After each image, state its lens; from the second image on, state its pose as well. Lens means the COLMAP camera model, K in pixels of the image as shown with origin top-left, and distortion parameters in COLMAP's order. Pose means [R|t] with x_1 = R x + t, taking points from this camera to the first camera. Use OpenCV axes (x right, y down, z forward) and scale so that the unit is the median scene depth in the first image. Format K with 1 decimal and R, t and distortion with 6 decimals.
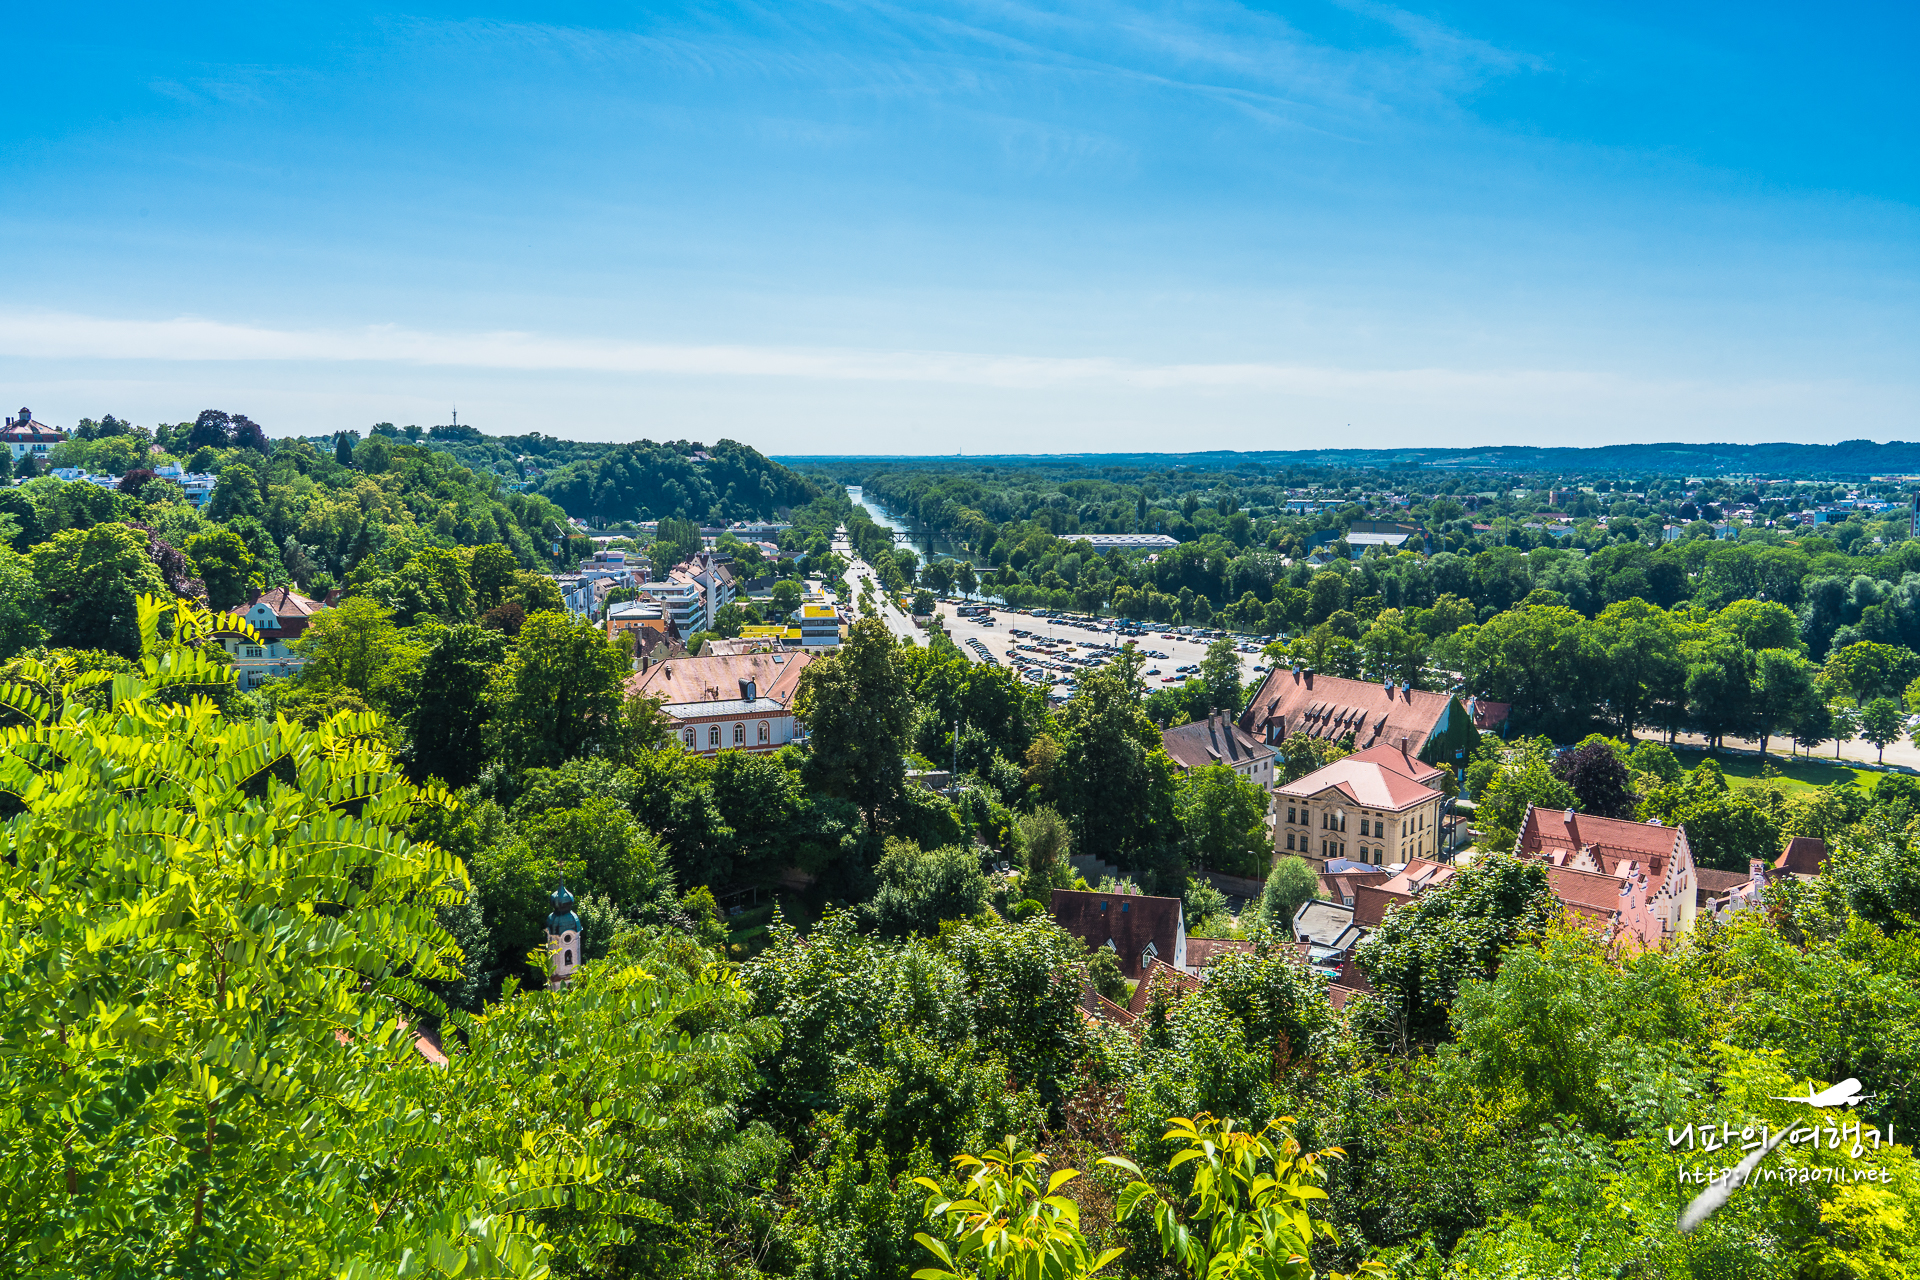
lens RADIAL K [[1542.6, 0, 960.0], [0, 1542.6, 640.0], [0, 0, 1]] dist [-0.006697, -0.004627]
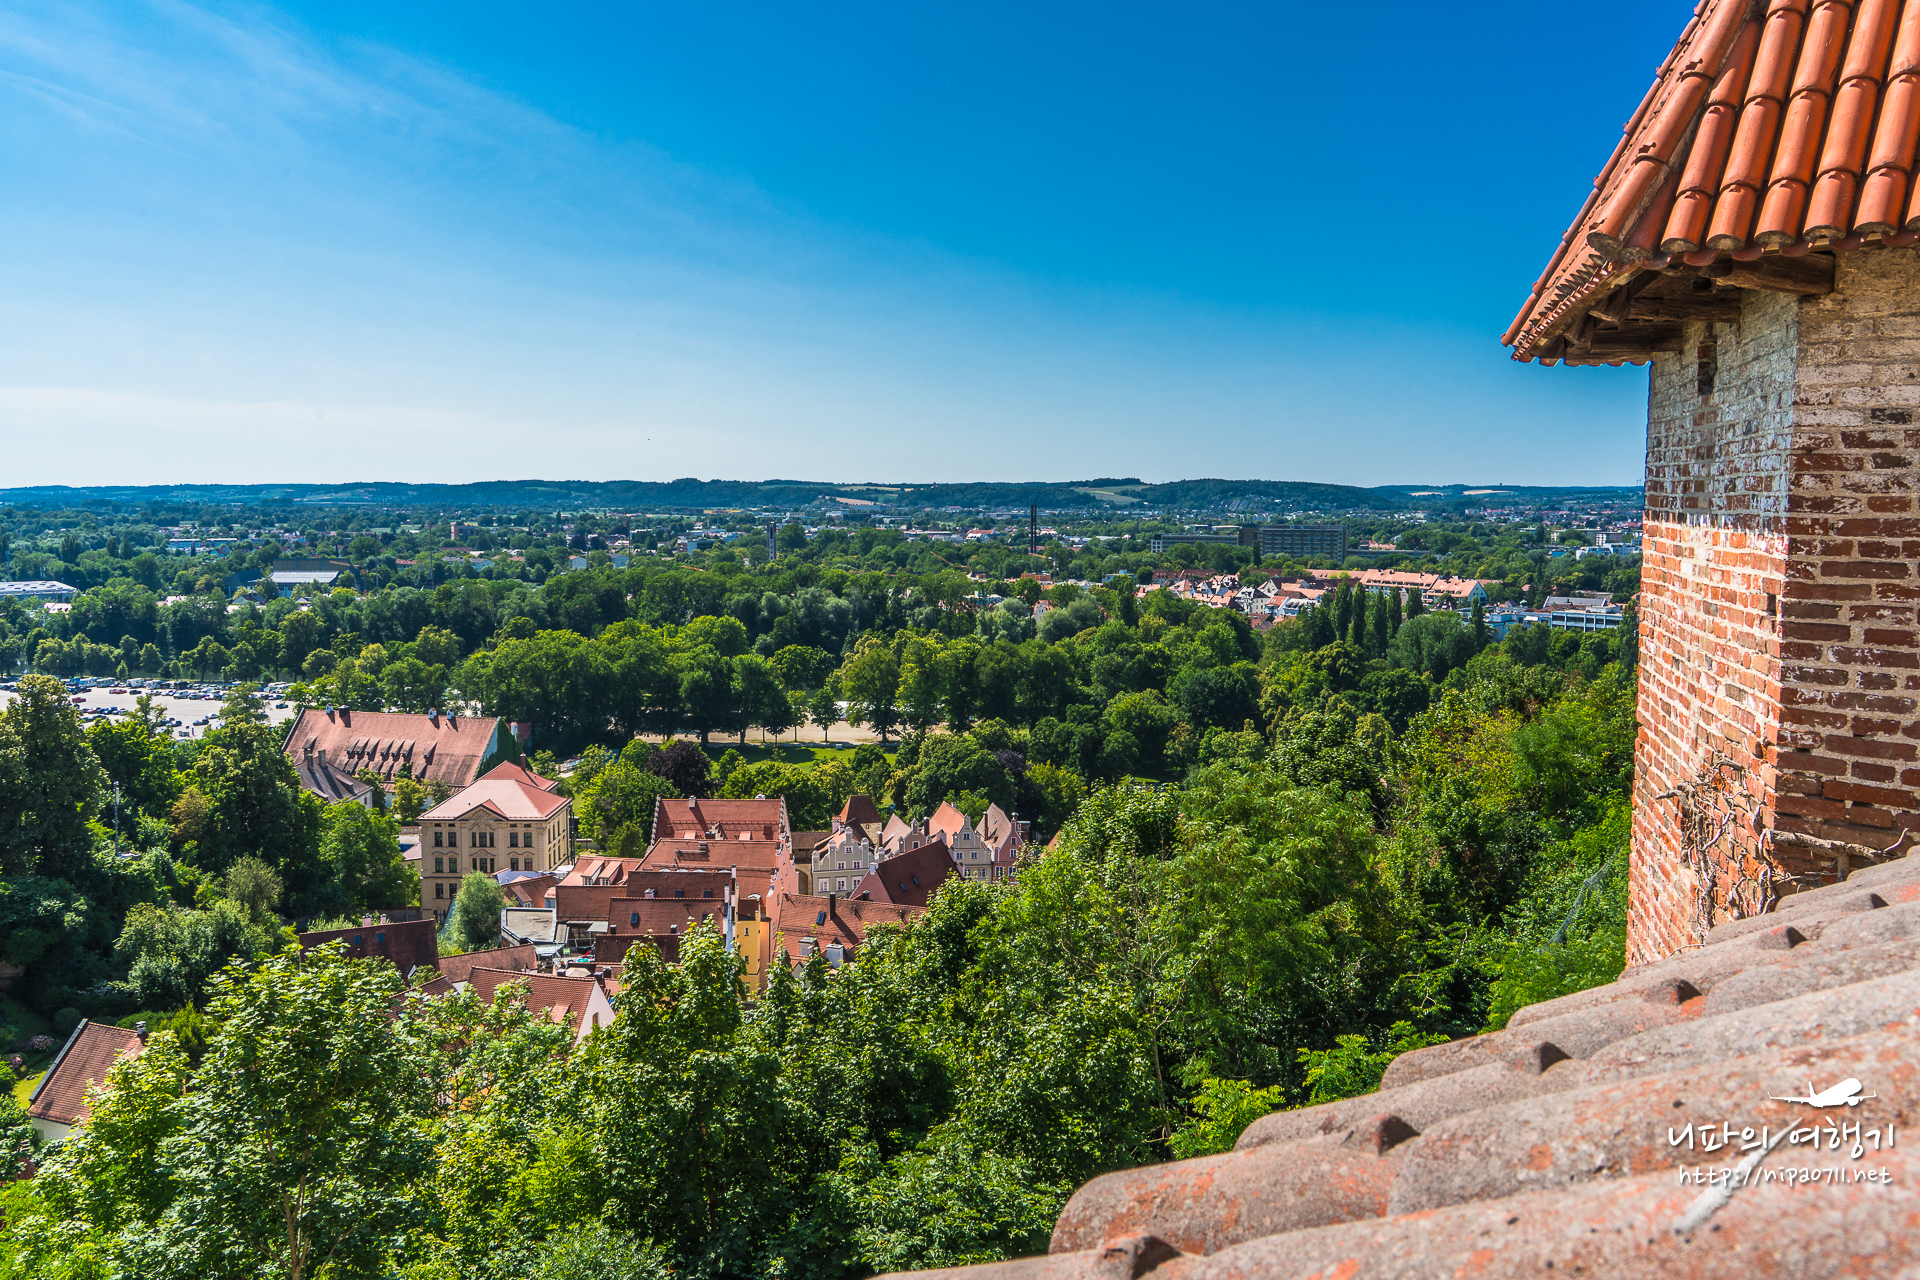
lens RADIAL K [[1542.6, 0, 960.0], [0, 1542.6, 640.0], [0, 0, 1]] dist [-0.006697, -0.004627]
pose [[0.758313, -0.060306, 0.649095, -0.111358], [0.075284, 0.997151, 0.004692, 0.001223], [-0.647529, 0.045309, 0.760693, -0.010323]]
